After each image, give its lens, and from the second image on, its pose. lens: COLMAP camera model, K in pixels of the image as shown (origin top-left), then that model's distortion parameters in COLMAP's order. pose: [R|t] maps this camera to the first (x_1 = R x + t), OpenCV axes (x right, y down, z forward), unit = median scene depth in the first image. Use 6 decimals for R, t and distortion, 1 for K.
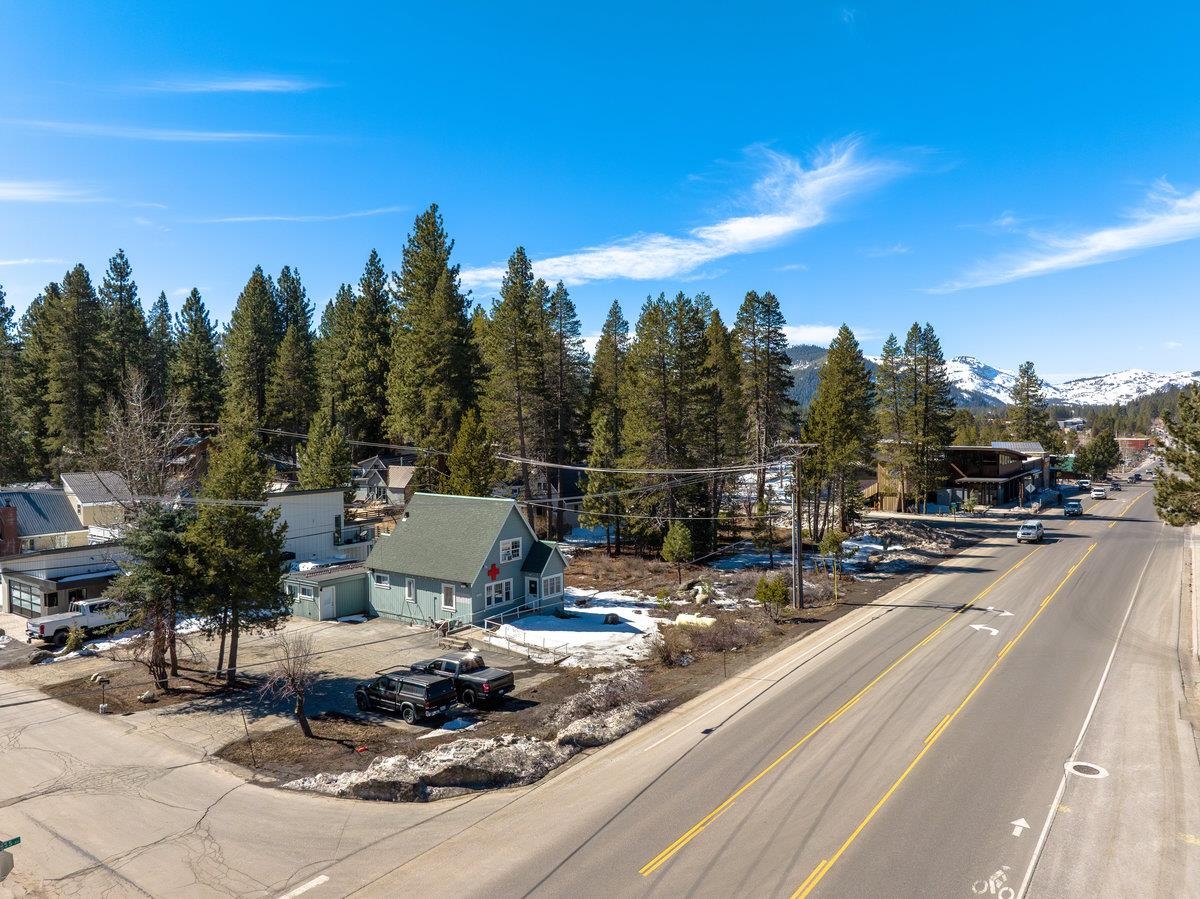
lens RADIAL K [[856.8, 0, 588.4], [0, 856.8, 490.2], [0, 0, 1]] dist [-0.045296, 0.012363]
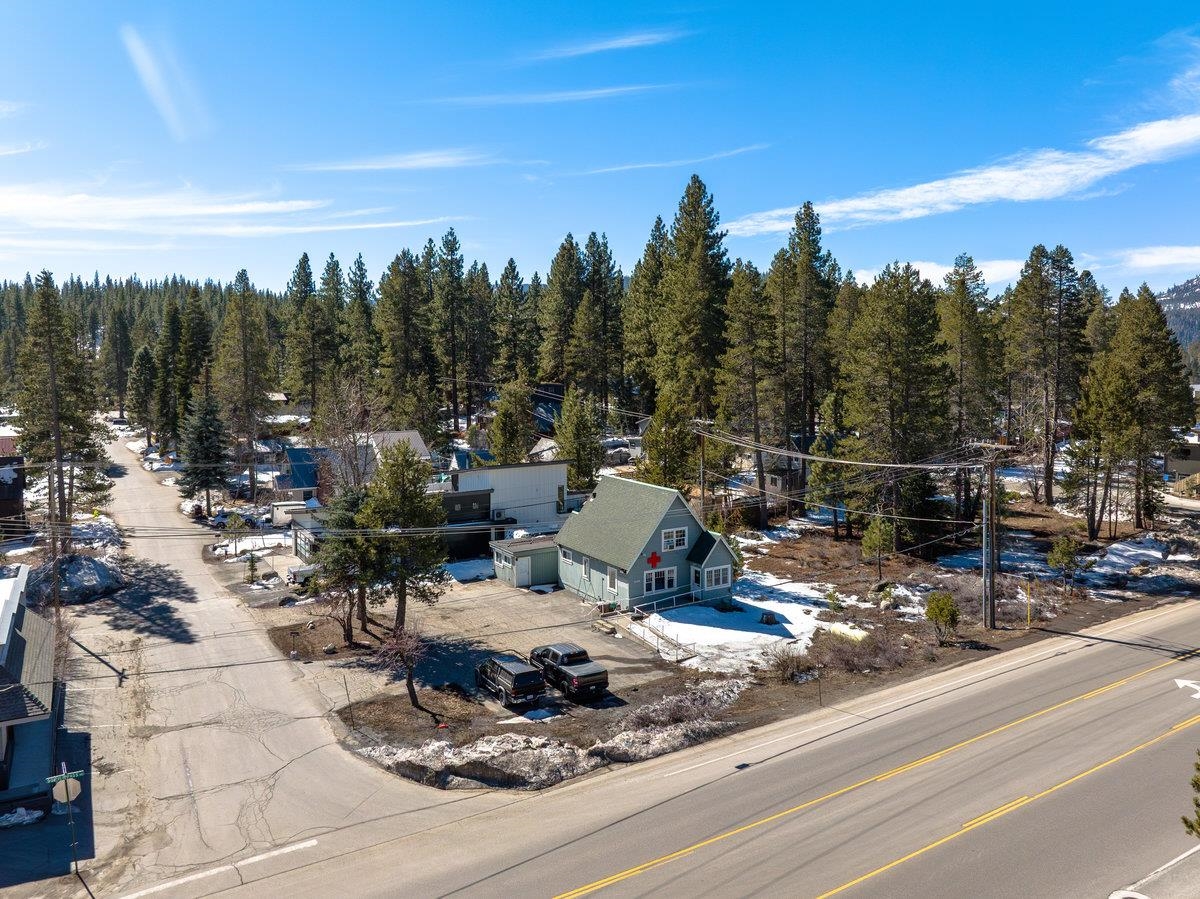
lens RADIAL K [[856.8, 0, 588.3], [0, 856.8, 445.2], [0, 0, 1]] dist [-0.045296, 0.012363]
pose [[0.915201, 0.037323, -0.401267, 0.218724], [-0.028581, 0.999206, 0.027753, -0.067333], [0.401984, -0.013931, 0.915541, 0.021492]]
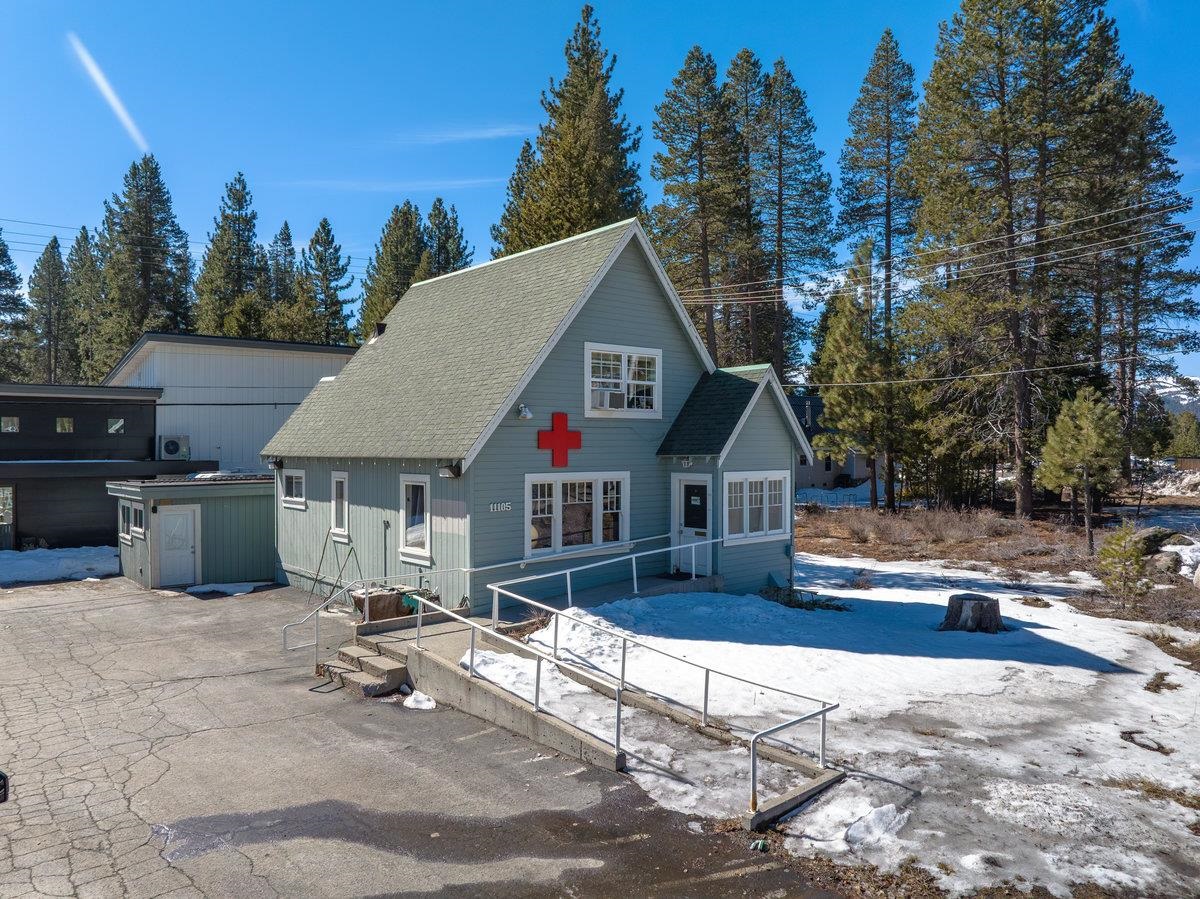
lens RADIAL K [[856.8, 0, 609.8], [0, 856.8, 457.5], [0, 0, 1]] dist [-0.045296, 0.012363]
pose [[0.974917, 0.003625, -0.222540, -0.025445], [-0.020594, 0.997047, -0.073980, 0.119865], [0.221615, 0.076707, 0.972113, 0.687010]]
